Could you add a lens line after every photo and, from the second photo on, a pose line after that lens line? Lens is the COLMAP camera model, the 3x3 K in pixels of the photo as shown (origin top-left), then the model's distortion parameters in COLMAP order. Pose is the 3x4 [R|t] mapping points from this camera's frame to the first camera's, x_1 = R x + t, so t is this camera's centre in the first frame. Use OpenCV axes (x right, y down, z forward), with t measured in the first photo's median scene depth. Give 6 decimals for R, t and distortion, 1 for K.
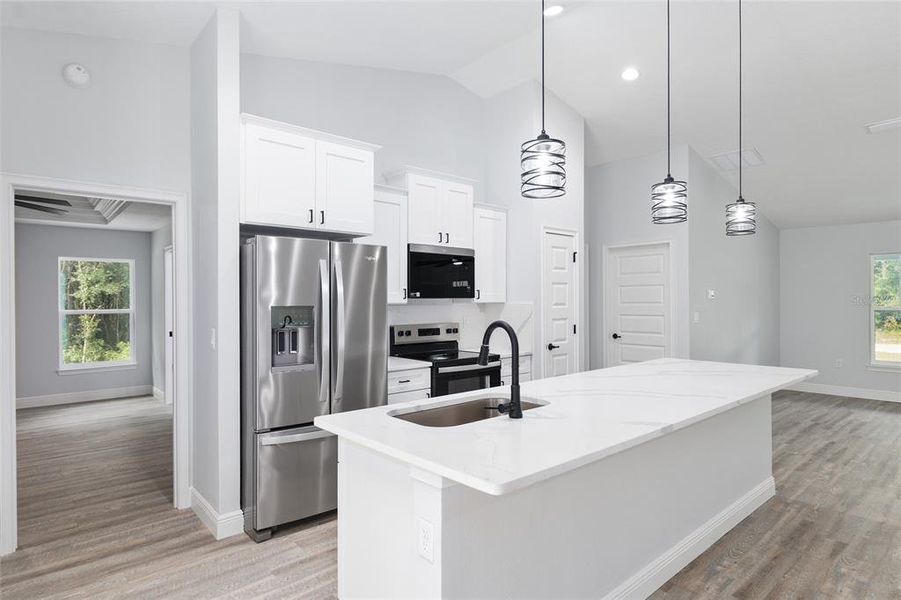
lens RADIAL K [[495.3, 0, 452.2], [0, 495.3, 299.7], [0, 0, 1]] dist [0.000809, -0.000126]
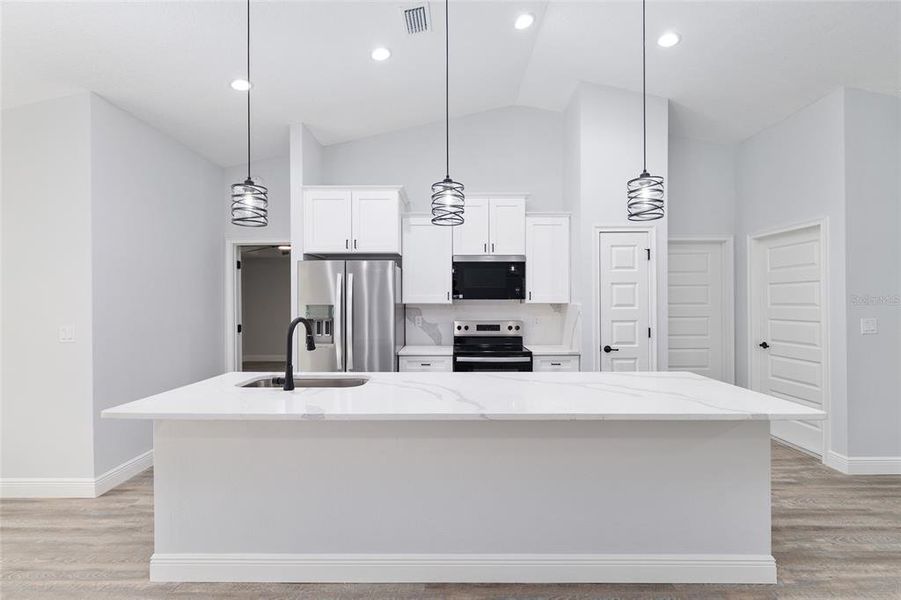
lens RADIAL K [[406.3, 0, 450.5], [0, 406.3, 300.0], [0, 0, 1]] dist [0.001288, -0.000383]
pose [[0.745362, 0.001920, -0.666658, 0.581283], [-0.000218, 0.999997, 0.002636, -0.004023], [0.666660, -0.001819, 0.745359, 0.232619]]
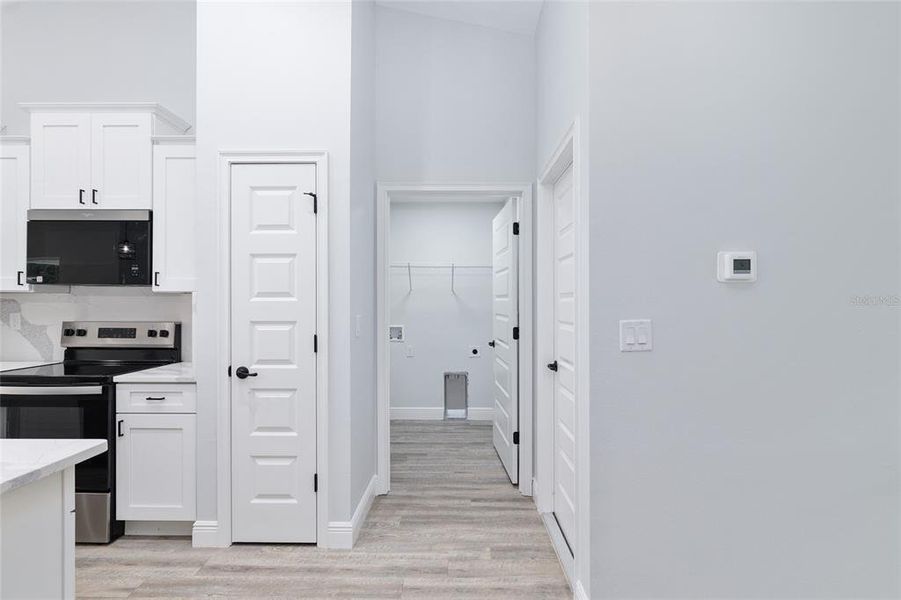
lens RADIAL K [[452.9, 0, 450.5], [0, 452.9, 300.0], [0, 0, 1]] dist [-0.000935, -0.000064]
pose [[0.742703, 0.005275, -0.669601, 0.811548], [-0.006279, 0.999980, 0.000912, 0.015450], [0.669592, 0.003527, 0.742721, 0.909758]]
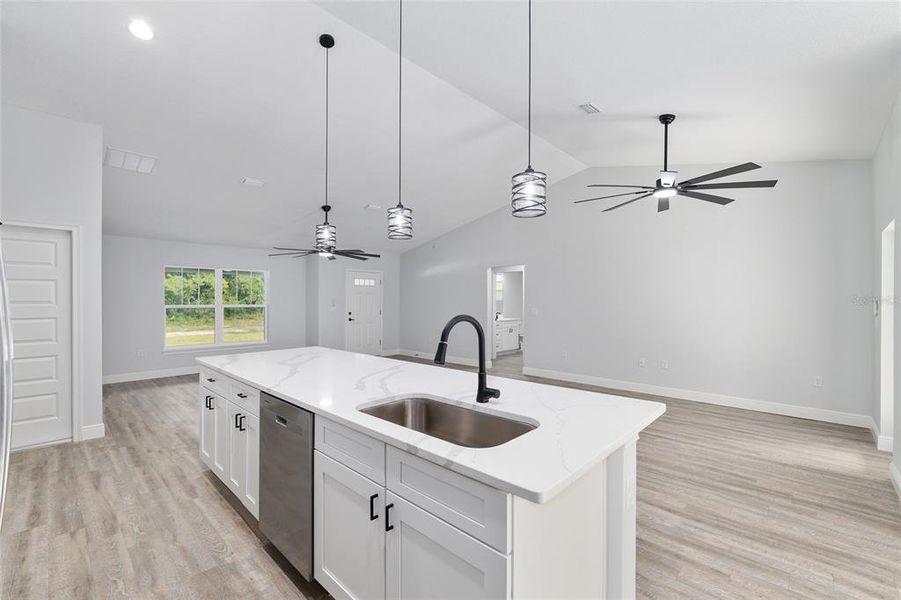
lens RADIAL K [[387.4, 0, 454.4], [0, 387.4, 299.8], [0, 0, 1]] dist [-0.000397, -0.000014]
pose [[-0.090766, 0.006483, 0.995851, -0.367669], [-0.000114, 0.999979, -0.006521, 0.007837], [-0.995872, -0.000705, -0.090764, 0.557752]]
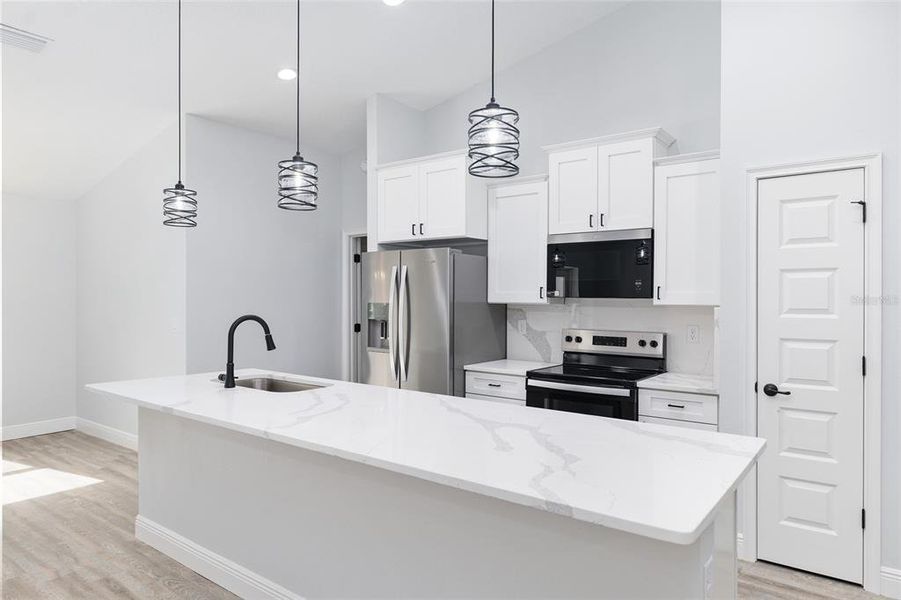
lens RADIAL K [[564.4, 0, 447.6], [0, 564.4, 299.5], [0, 0, 1]] dist [0.001072, 0.000260]
pose [[0.197375, 0.008636, -0.980290, 0.843832], [-0.006038, 0.999953, 0.007593, -0.006258], [0.980309, 0.004421, 0.197418, 0.622781]]
